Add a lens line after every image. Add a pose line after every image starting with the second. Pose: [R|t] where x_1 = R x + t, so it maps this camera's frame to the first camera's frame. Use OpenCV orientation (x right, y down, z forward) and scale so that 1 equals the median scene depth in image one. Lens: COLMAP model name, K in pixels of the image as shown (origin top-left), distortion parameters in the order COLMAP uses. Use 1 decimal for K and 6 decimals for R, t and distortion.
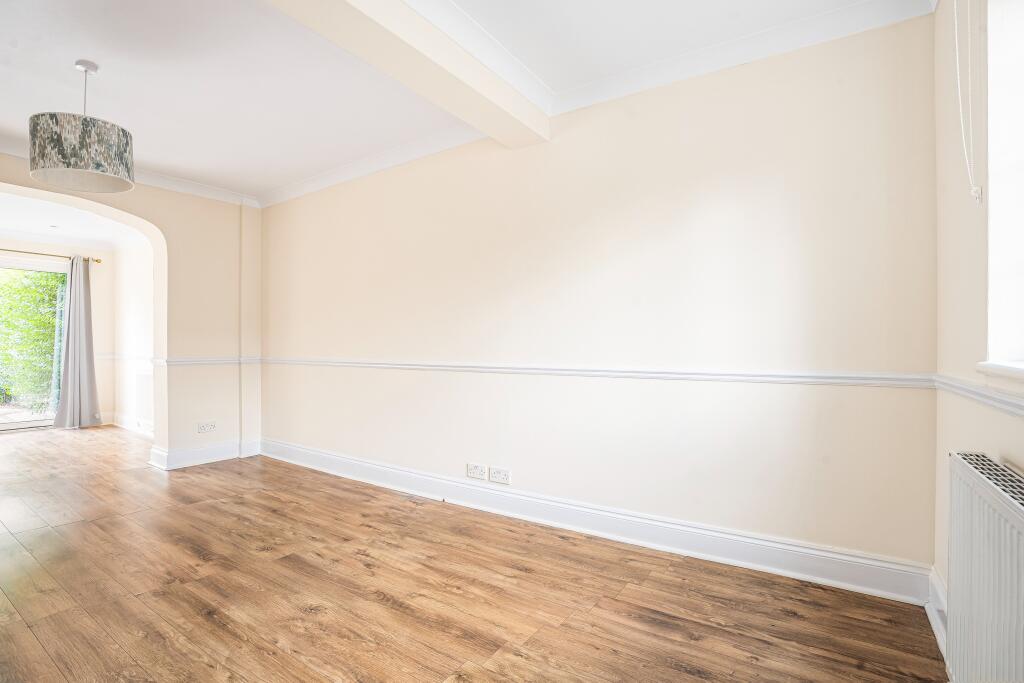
lens RADIAL K [[482.8, 0, 512.0], [0, 482.8, 341.5], [0, 0, 1]] dist [-0.040125, 0.000367]
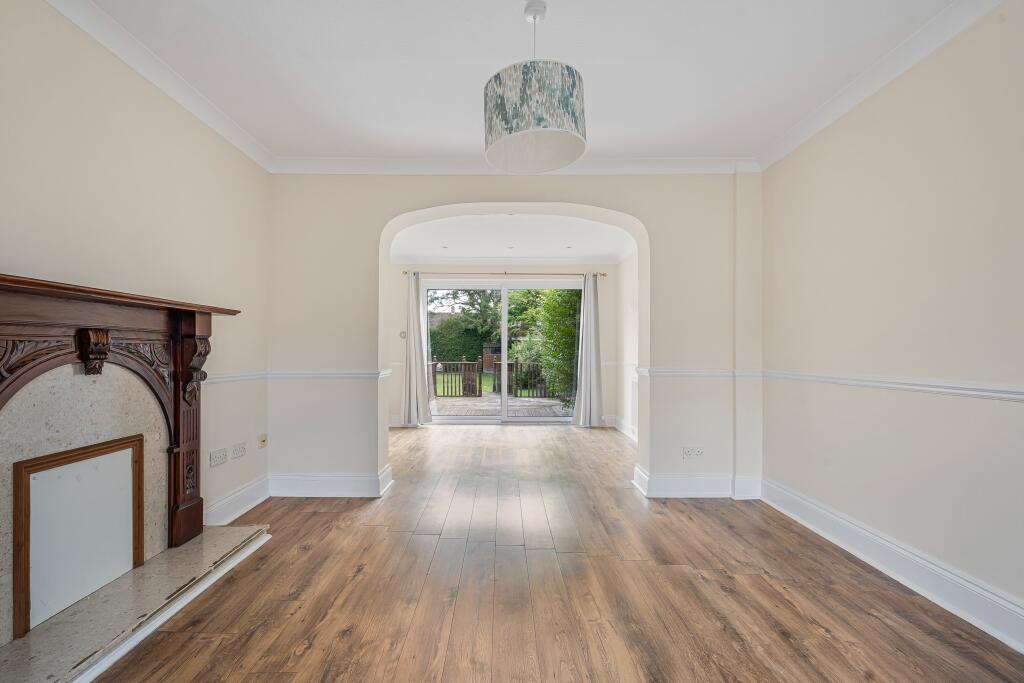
lens RADIAL K [[464.5, 0, 500.3], [0, 464.5, 349.1], [0, 0, 1]] dist [0.015552, 0.000043]
pose [[0.544494, -0.000312, -0.838765, -0.205304], [-0.000423, 1.000000, -0.000646, 0.001669], [0.838765, 0.000707, 0.544493, 0.390139]]
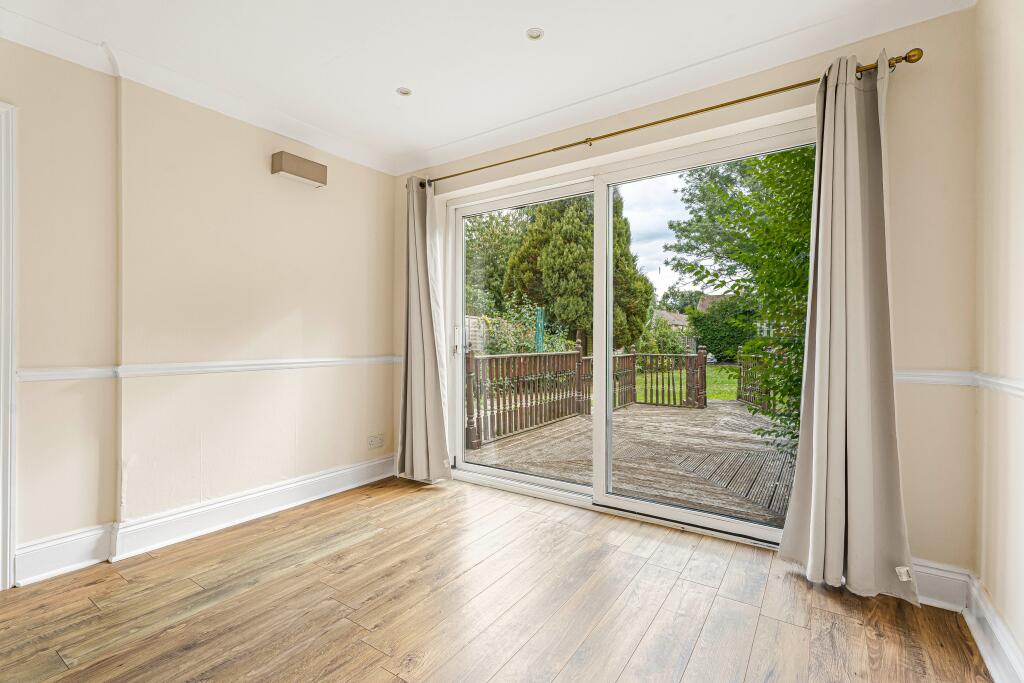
lens RADIAL K [[452.3, 0, 512.0], [0, 452.3, 341.5], [0, 0, 1]] dist [-0.000326, -0.000293]
pose [[-0.021980, 0.007270, -0.999732, -1.090063], [0.005056, 0.999962, 0.007161, 0.013226], [0.999746, -0.004897, -0.022016, 1.392563]]
